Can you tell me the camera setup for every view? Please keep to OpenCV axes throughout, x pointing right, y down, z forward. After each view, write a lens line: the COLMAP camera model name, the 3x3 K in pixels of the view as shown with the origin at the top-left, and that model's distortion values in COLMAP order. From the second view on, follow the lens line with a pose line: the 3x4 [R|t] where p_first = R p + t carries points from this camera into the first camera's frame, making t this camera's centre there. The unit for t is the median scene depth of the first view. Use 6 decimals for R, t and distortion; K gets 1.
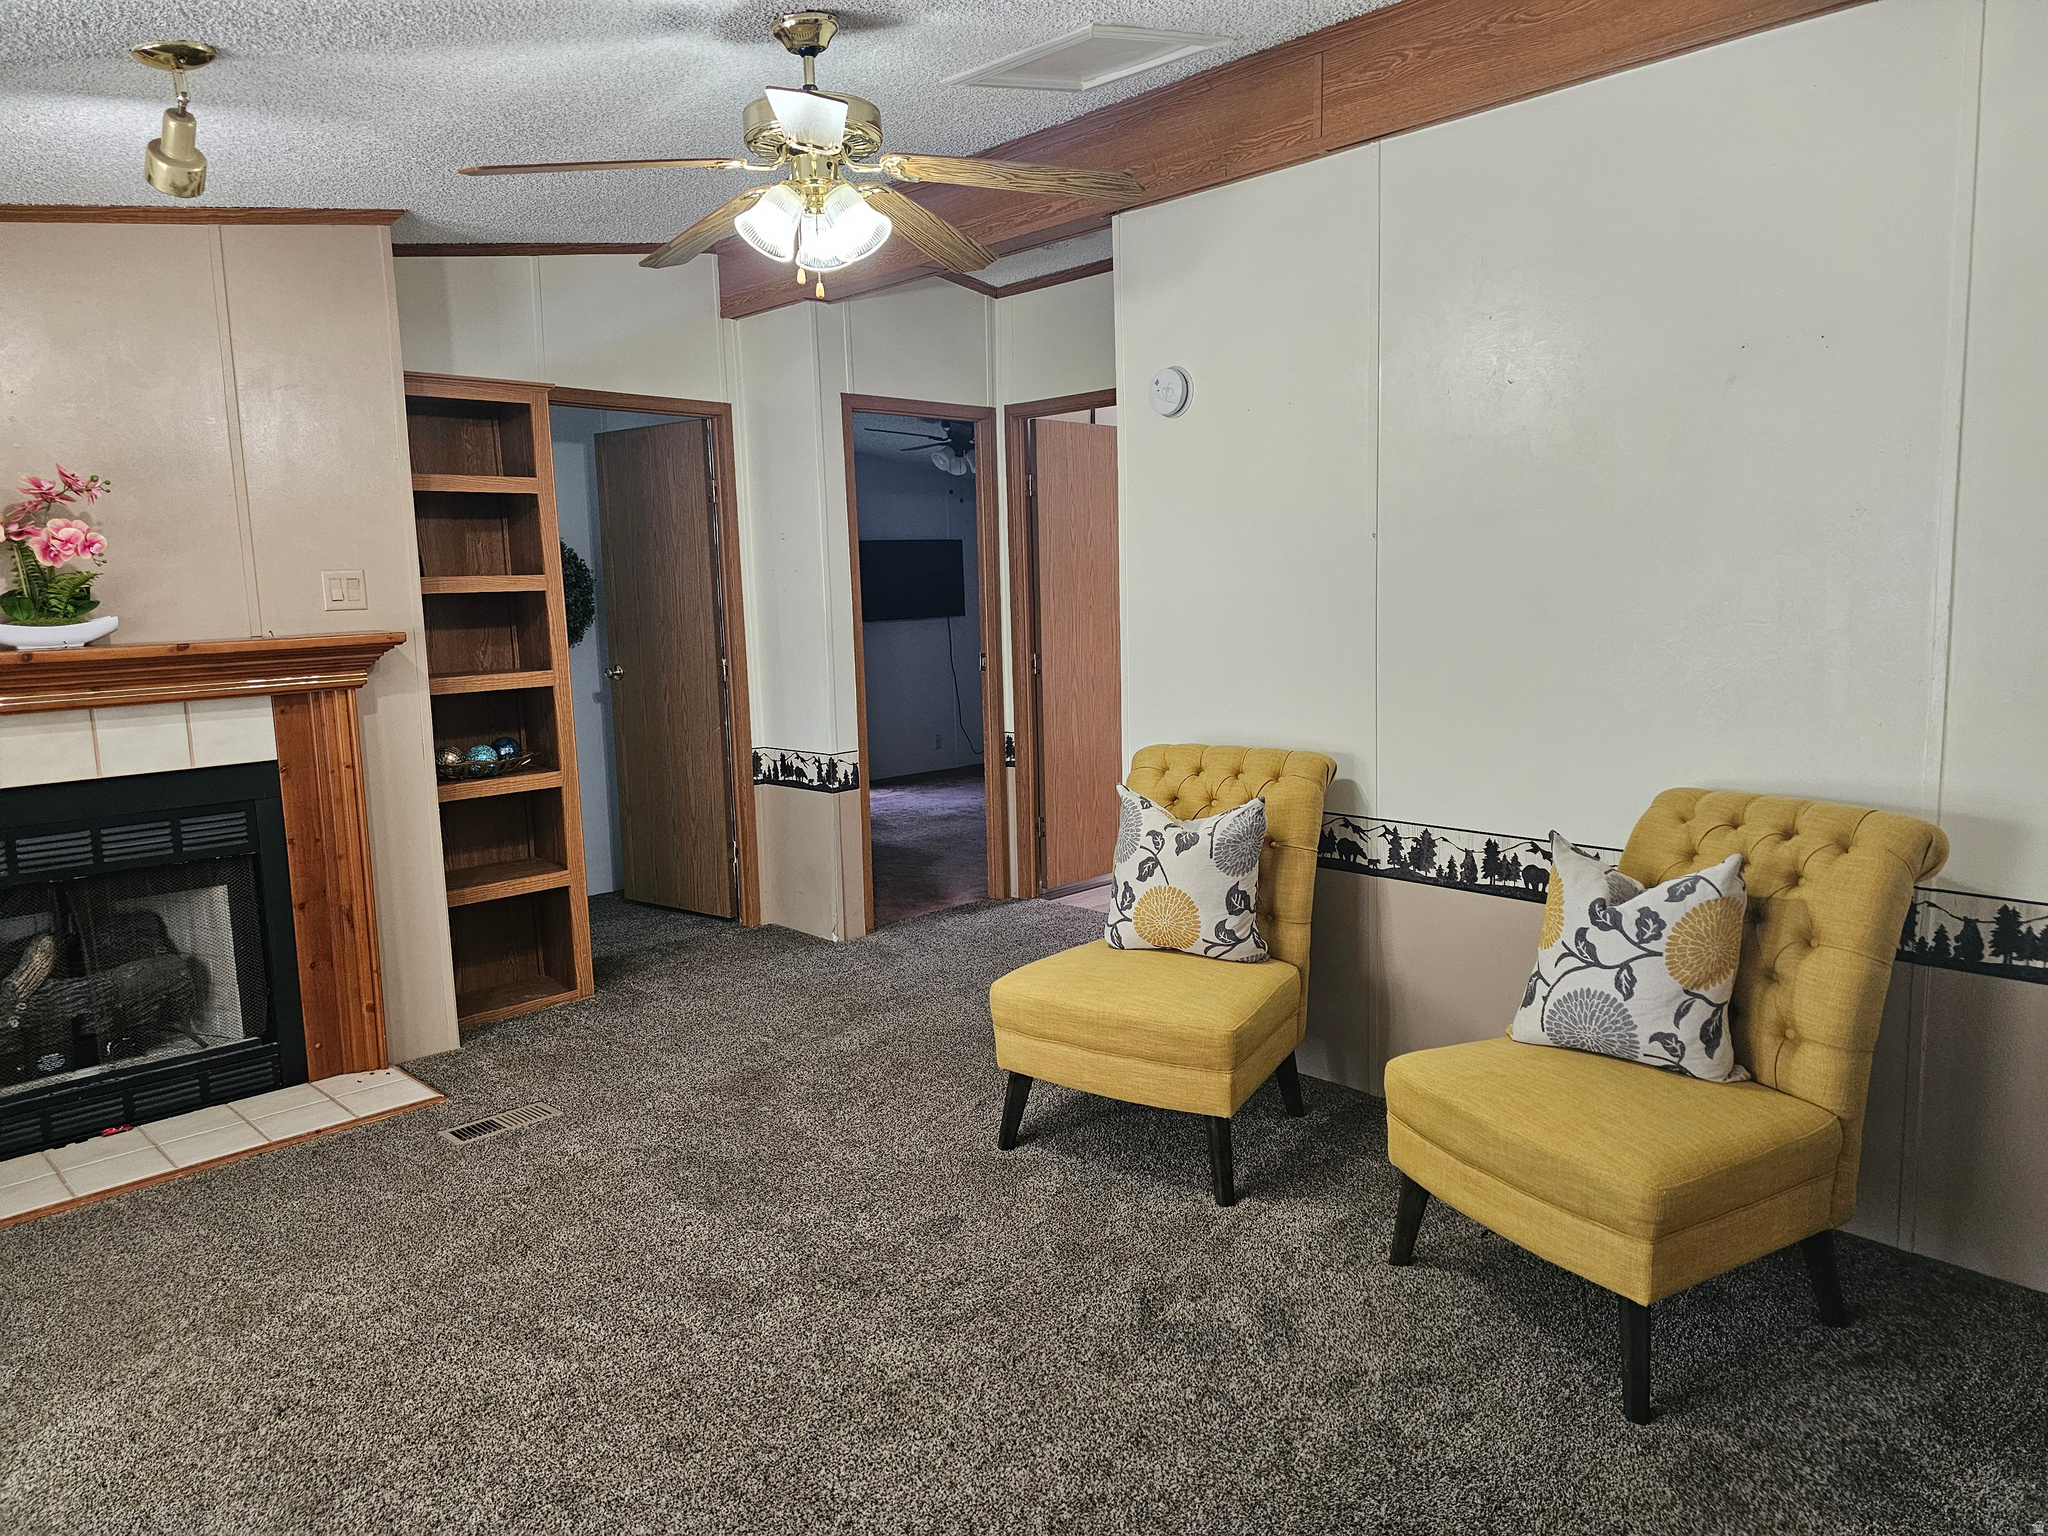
lens RADIAL K [[1368.4, 0, 1019.1], [0, 1368.4, 751.1], [0, 0, 1]] dist [0.056001, -0.047333]
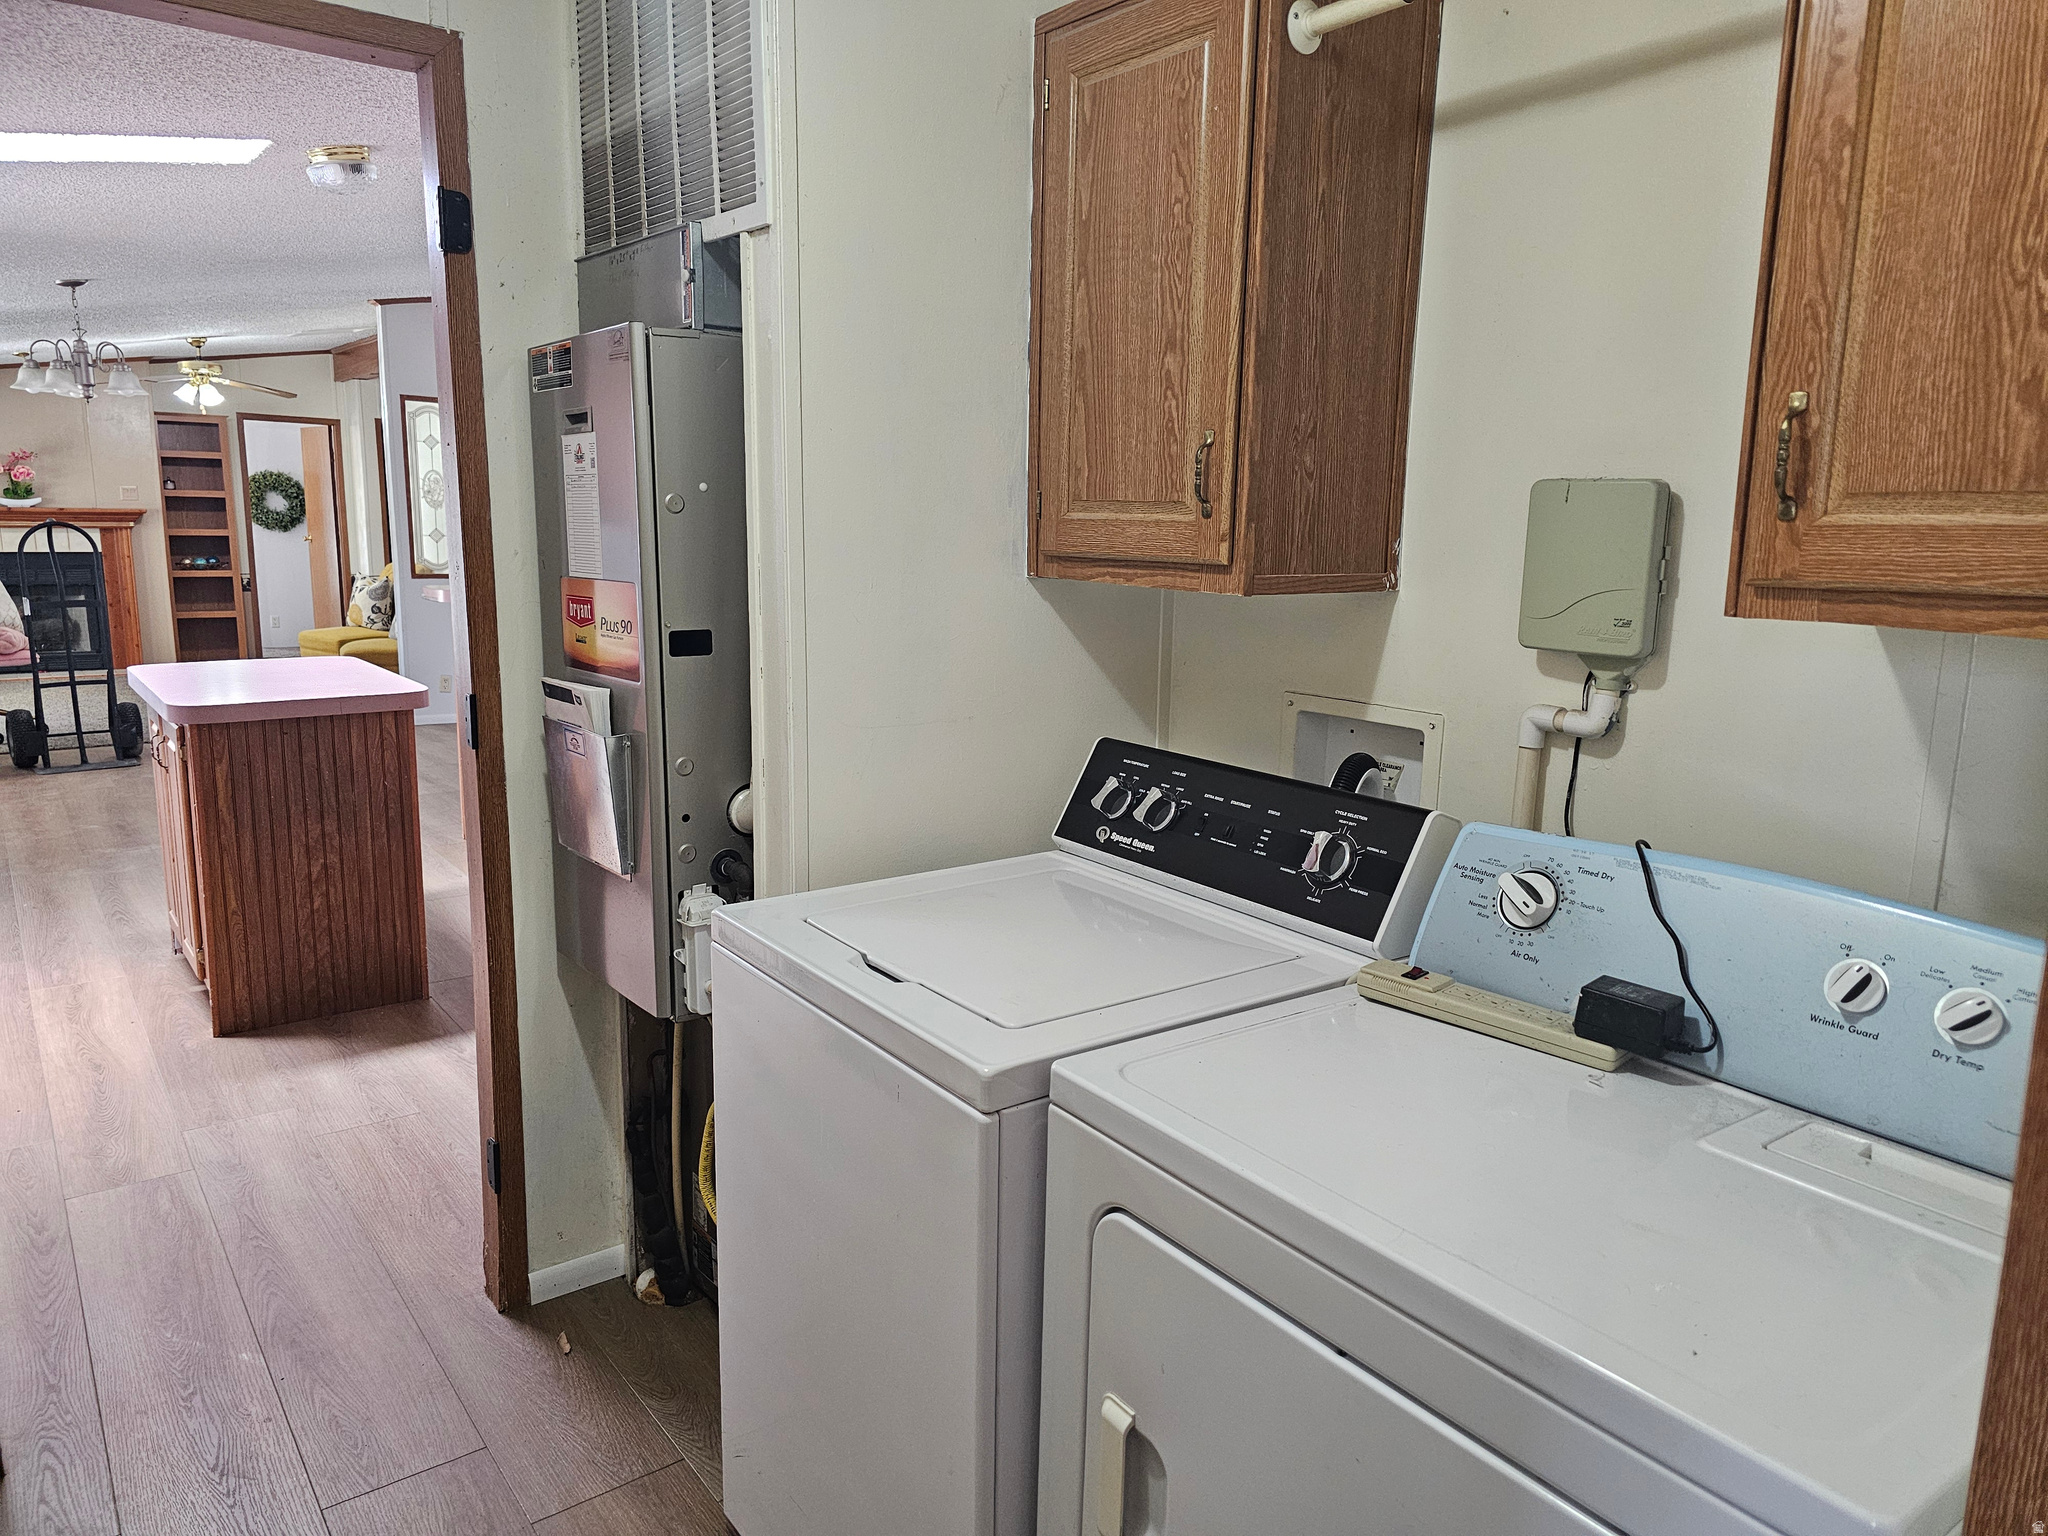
lens RADIAL K [[1368.4, 0, 1023.3], [0, 1368.4, 754.5], [0, 0, 1]] dist [0.056001, -0.047333]
pose [[0.992478, 0.065479, -0.103436, 1.727541], [-0.060682, 0.996960, 0.048865, 0.173351], [0.106322, -0.042221, 0.993435, -1.710884]]
